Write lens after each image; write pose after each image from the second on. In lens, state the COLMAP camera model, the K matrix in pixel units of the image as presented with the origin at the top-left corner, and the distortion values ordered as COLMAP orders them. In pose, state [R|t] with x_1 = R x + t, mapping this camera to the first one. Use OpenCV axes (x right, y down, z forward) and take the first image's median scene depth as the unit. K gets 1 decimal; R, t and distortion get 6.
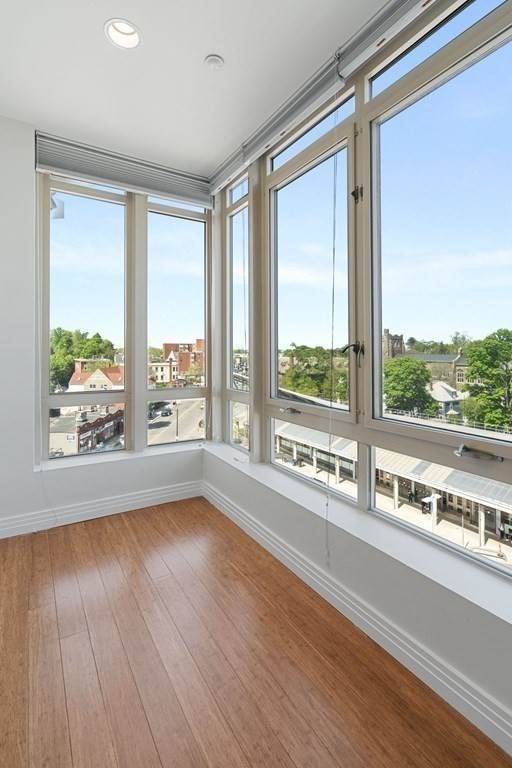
lens RADIAL K [[360.5, 0, 258.5], [0, 360.5, 345.8], [0, 0, 1]] dist [-0.002380, 0.000248]
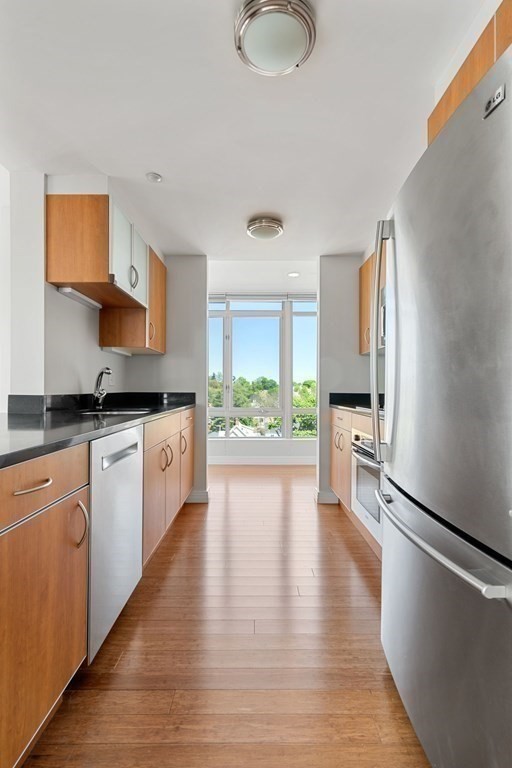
lens RADIAL K [[373.3, 0, 256.0], [0, 373.3, 384.0], [0, 0, 1]] dist [0.000323, 0.000078]
pose [[0.535454, 0.007747, 0.844529, -1.598723], [-0.014370, 0.999897, -0.000061, -0.014783], [-0.844442, -0.012103, 0.535510, -0.655768]]
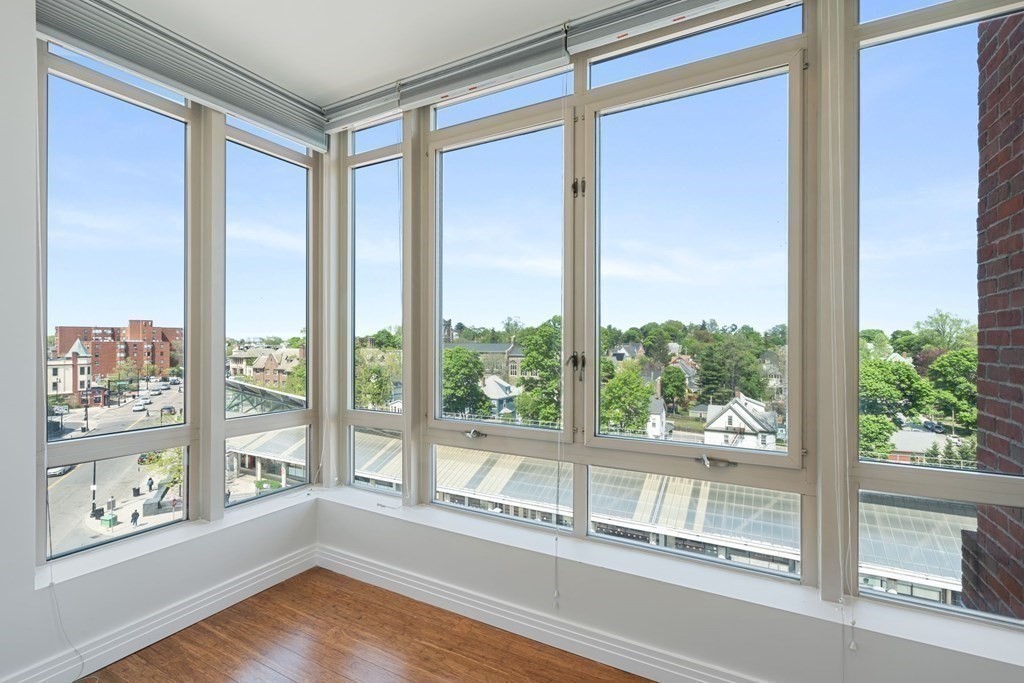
lens RADIAL K [[474.1, 0, 508.2], [0, 474.1, 339.1], [0, 0, 1]] dist [0.000118, 0.000272]
pose [[0.879268, 0.000234, 0.476326, -0.303243], [-0.006389, 0.999916, 0.011302, -0.039425], [-0.476284, -0.012980, 0.879196, 0.027986]]
